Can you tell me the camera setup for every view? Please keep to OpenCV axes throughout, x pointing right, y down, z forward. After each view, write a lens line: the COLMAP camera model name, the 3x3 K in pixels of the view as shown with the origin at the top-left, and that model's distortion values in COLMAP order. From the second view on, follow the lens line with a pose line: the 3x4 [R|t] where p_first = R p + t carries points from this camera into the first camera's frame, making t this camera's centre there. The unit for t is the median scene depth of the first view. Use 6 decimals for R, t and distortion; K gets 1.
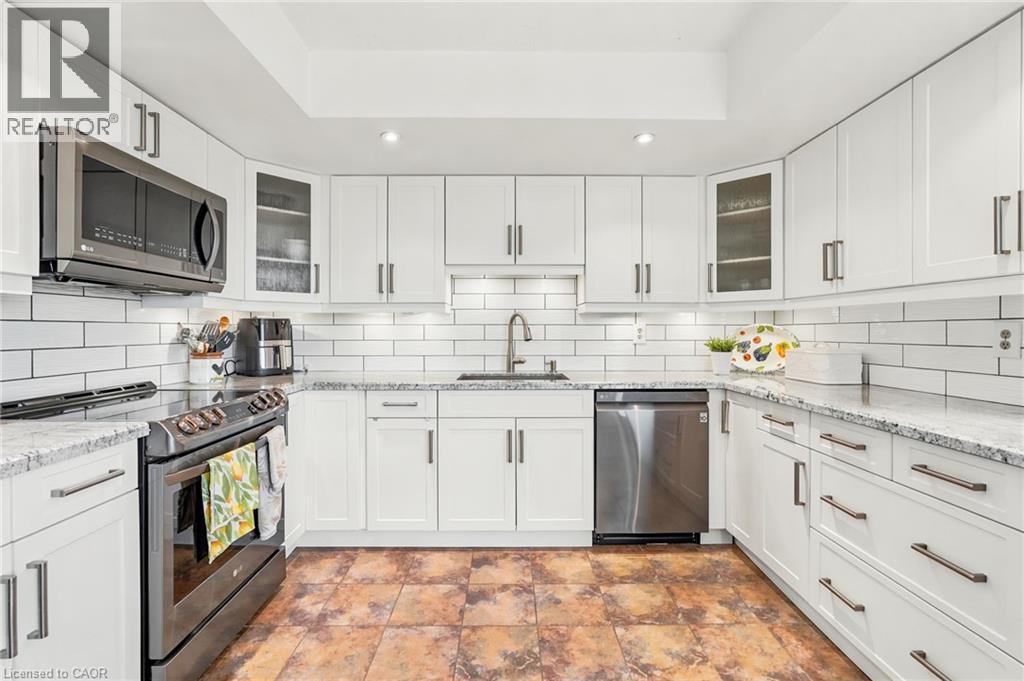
lens RADIAL K [[461.3, 0, 512.9], [0, 461.3, 331.8], [0, 0, 1]] dist [-0.001669, 0.000433]
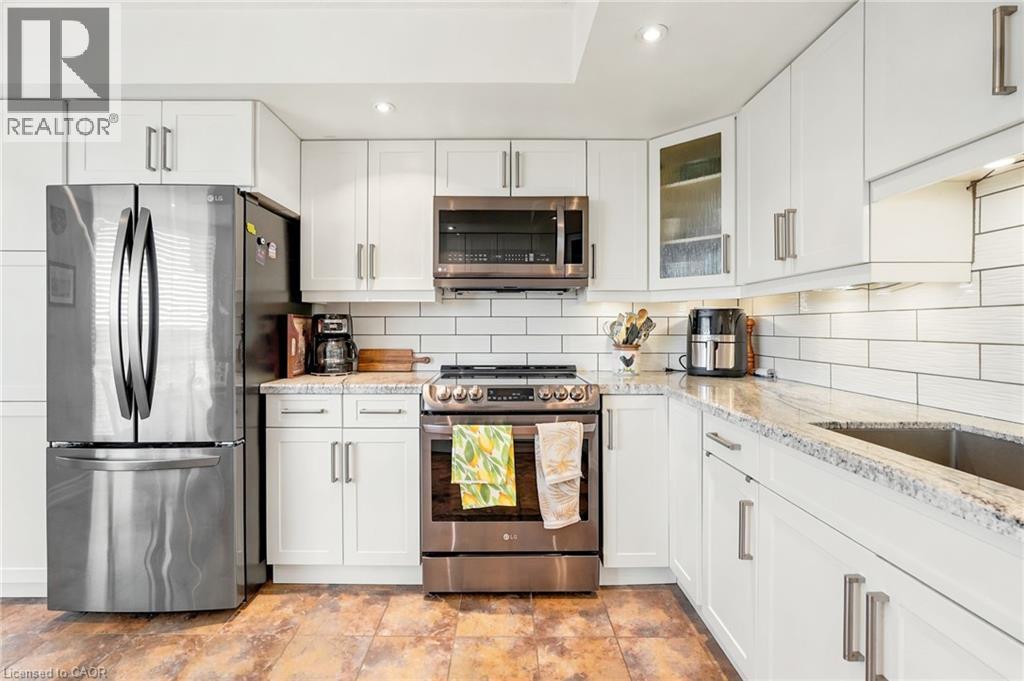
lens RADIAL K [[466.8, 0, 498.9], [0, 466.8, 329.6], [0, 0, 1]] dist [-0.020233, 0.000215]
pose [[-0.018905, 0.004504, -0.999811, 0.381276], [-0.005757, 0.999973, 0.004613, 0.008195], [0.999805, 0.005843, -0.018879, 0.718370]]
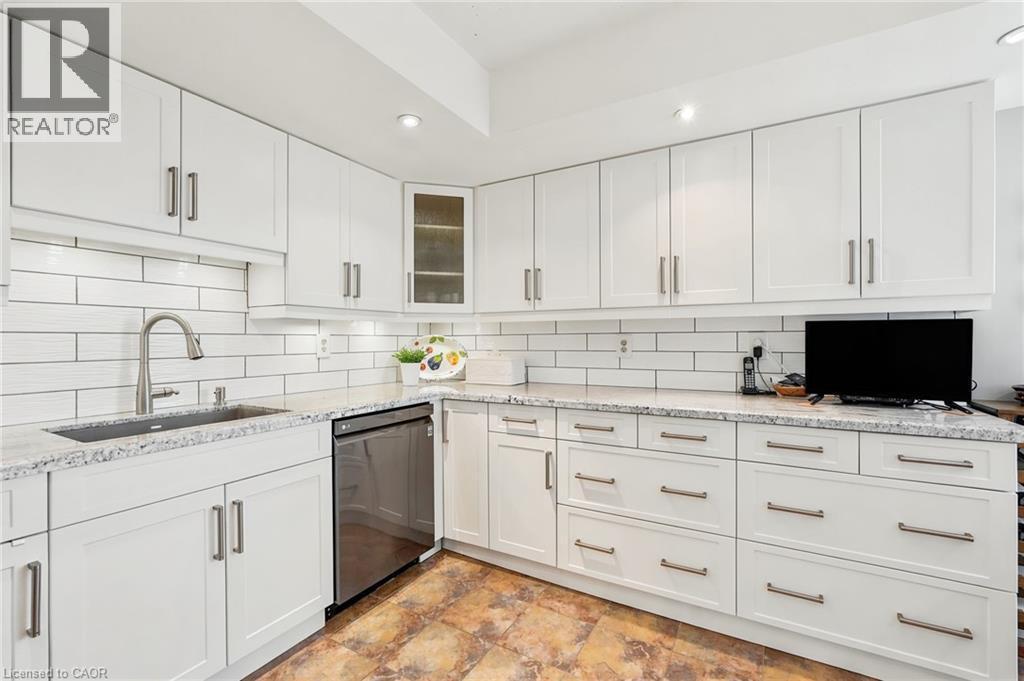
lens RADIAL K [[449.8, 0, 512.0], [0, 449.8, 340.5], [0, 0, 1]] dist [-0.011816, 0.000172]
pose [[0.511850, -0.002631, 0.859071, -0.315138], [0.006793, 0.999976, -0.000985, -0.002728], [-0.859048, 0.006340, 0.511856, 0.370108]]
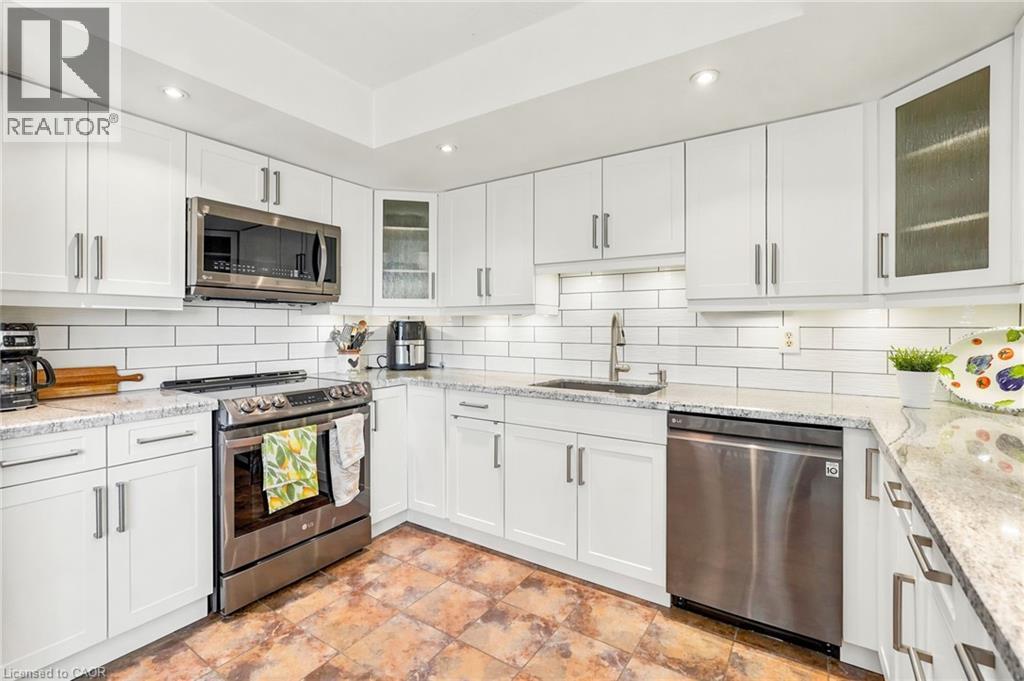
lens RADIAL K [[467.9, 0, 510.4], [0, 467.9, 327.7], [0, 0, 1]] dist [-0.002053, 0.000149]
pose [[0.826736, 0.003354, -0.562579, 0.412453], [-0.005030, 0.999986, -0.001431, -0.014263], [0.562567, 0.004013, 0.826742, 0.187549]]
